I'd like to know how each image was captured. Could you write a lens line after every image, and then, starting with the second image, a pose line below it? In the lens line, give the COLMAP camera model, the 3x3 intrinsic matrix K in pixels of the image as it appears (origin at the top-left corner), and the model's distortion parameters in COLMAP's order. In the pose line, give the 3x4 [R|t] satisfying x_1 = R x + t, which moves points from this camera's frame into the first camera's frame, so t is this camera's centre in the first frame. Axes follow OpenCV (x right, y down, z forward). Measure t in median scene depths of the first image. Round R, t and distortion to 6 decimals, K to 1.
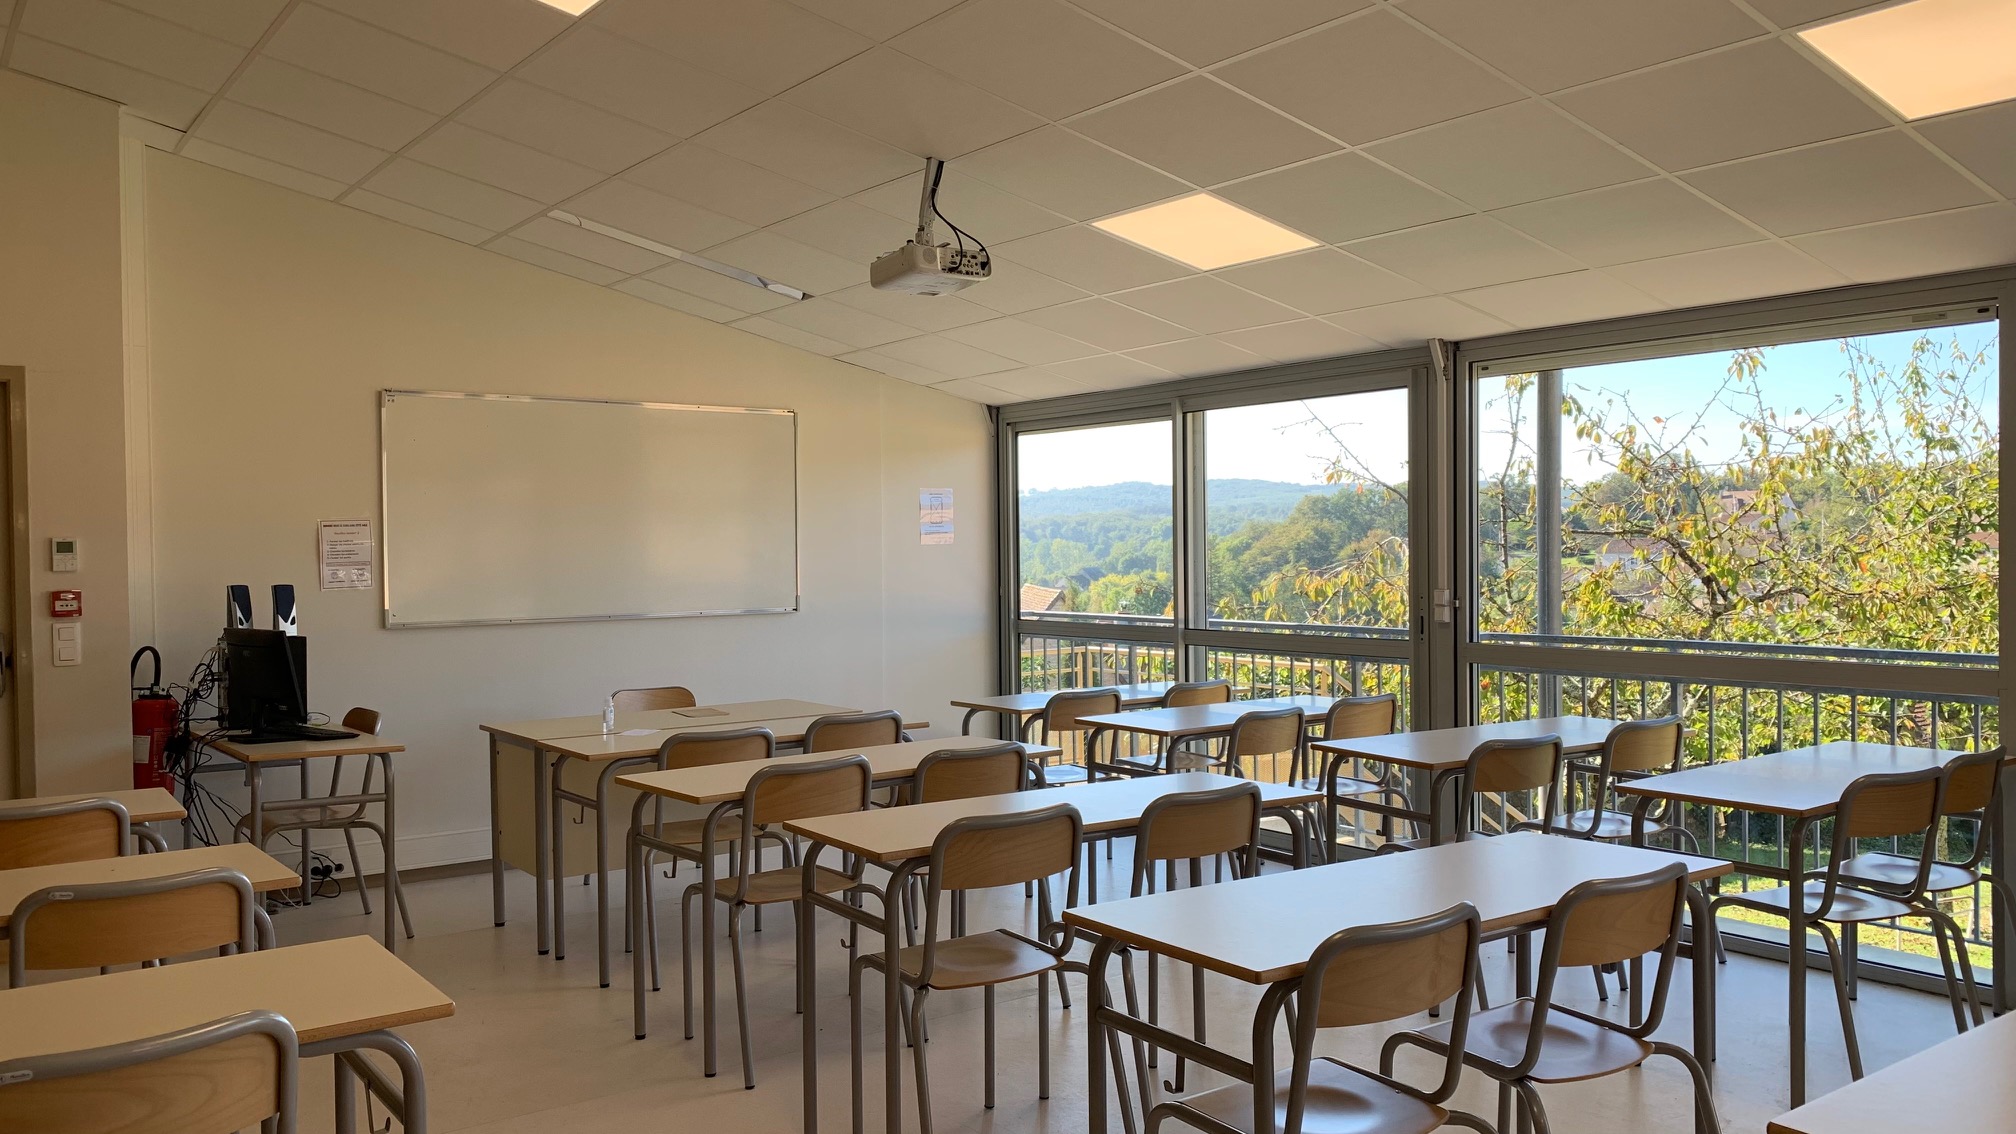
lens RADIAL K [[1513.9, 0, 1008.0], [0, 1513.9, 567.0], [0, 0, 1]] dist [0.004119, 0.001755]
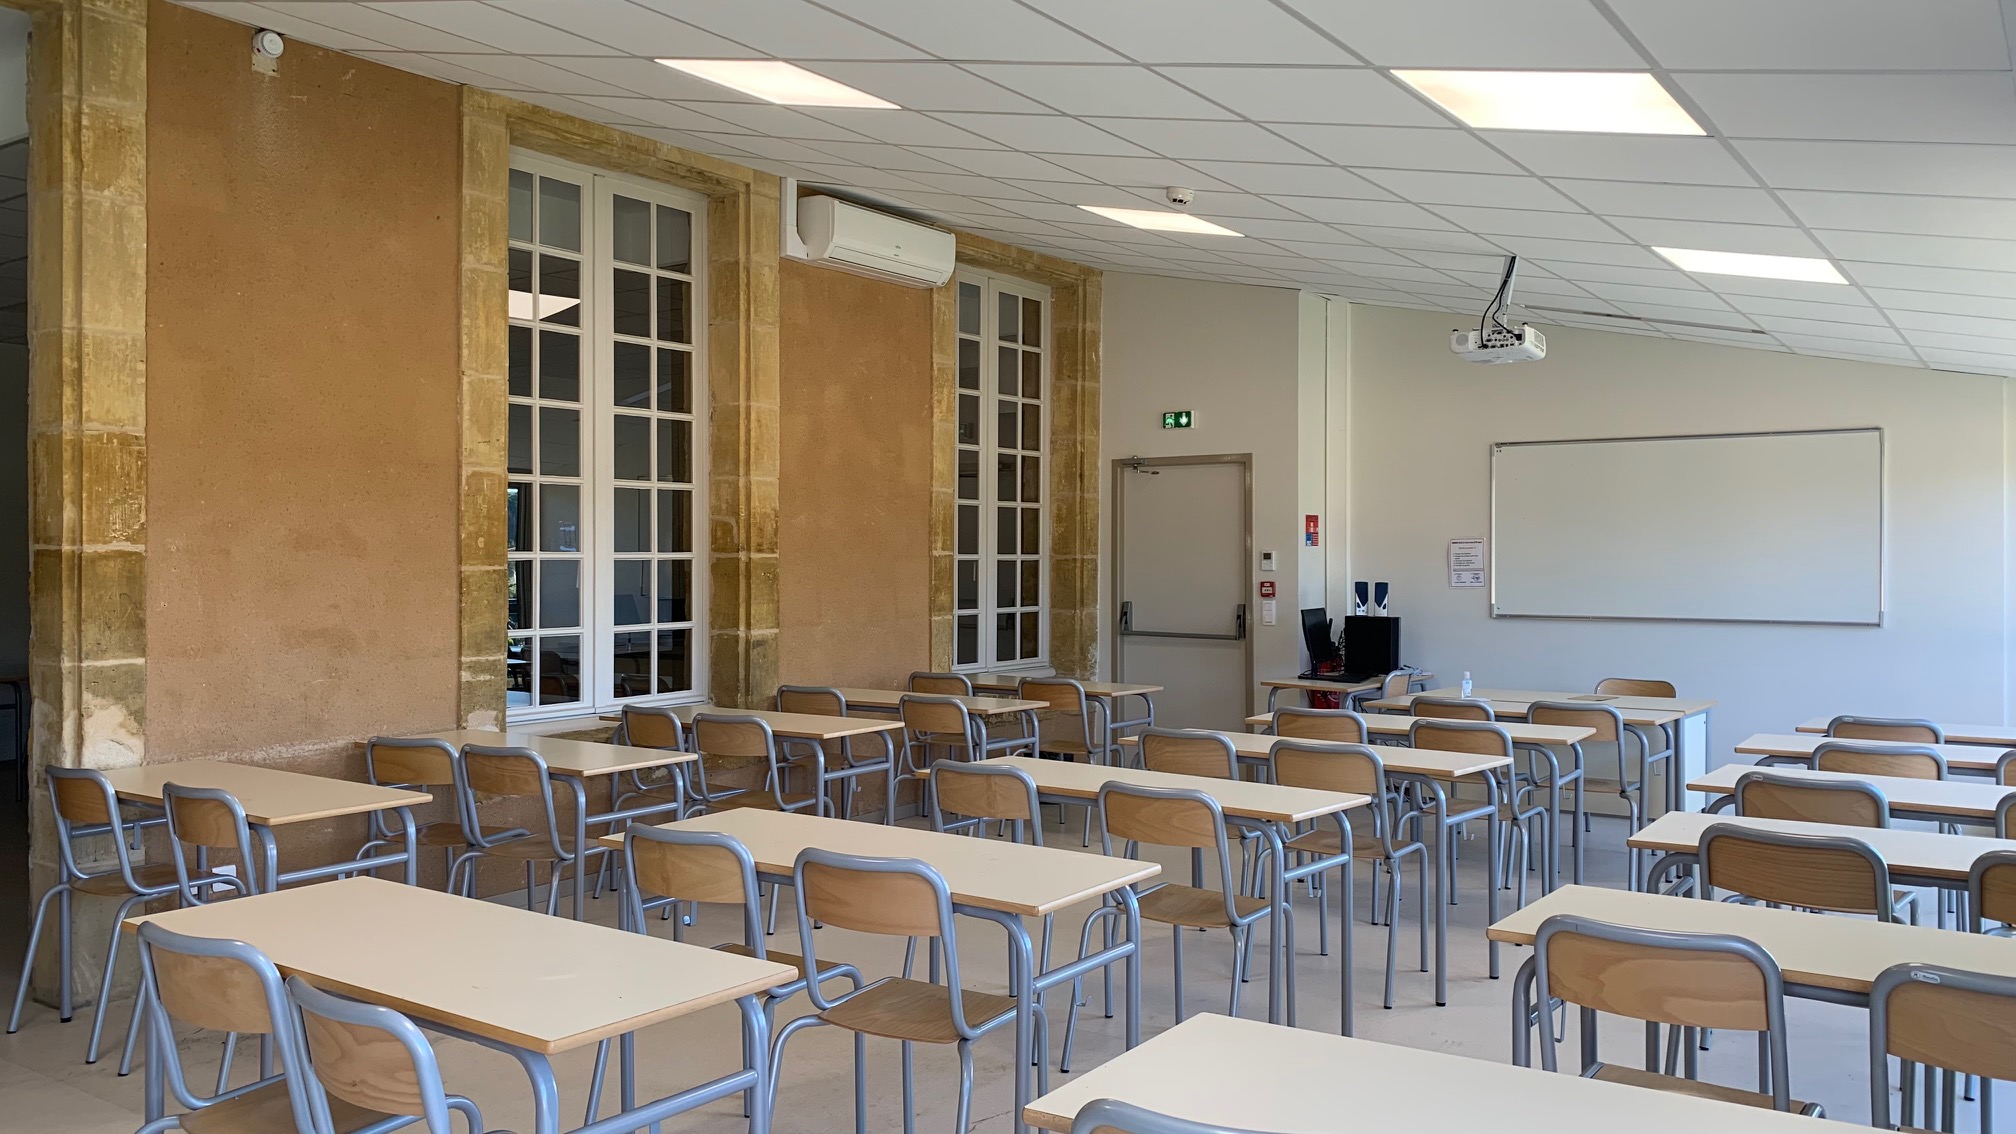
lens RADIAL K [[1479.6, 0, 1008.0], [0, 1479.6, 567.0], [0, 0, 1]] dist [0.001460, 0.000490]
pose [[0.287013, 0.022234, -0.957669, 0.829463], [-0.020239, 0.999648, 0.017143, -0.021835], [0.957713, 0.014462, 0.287362, 0.218917]]
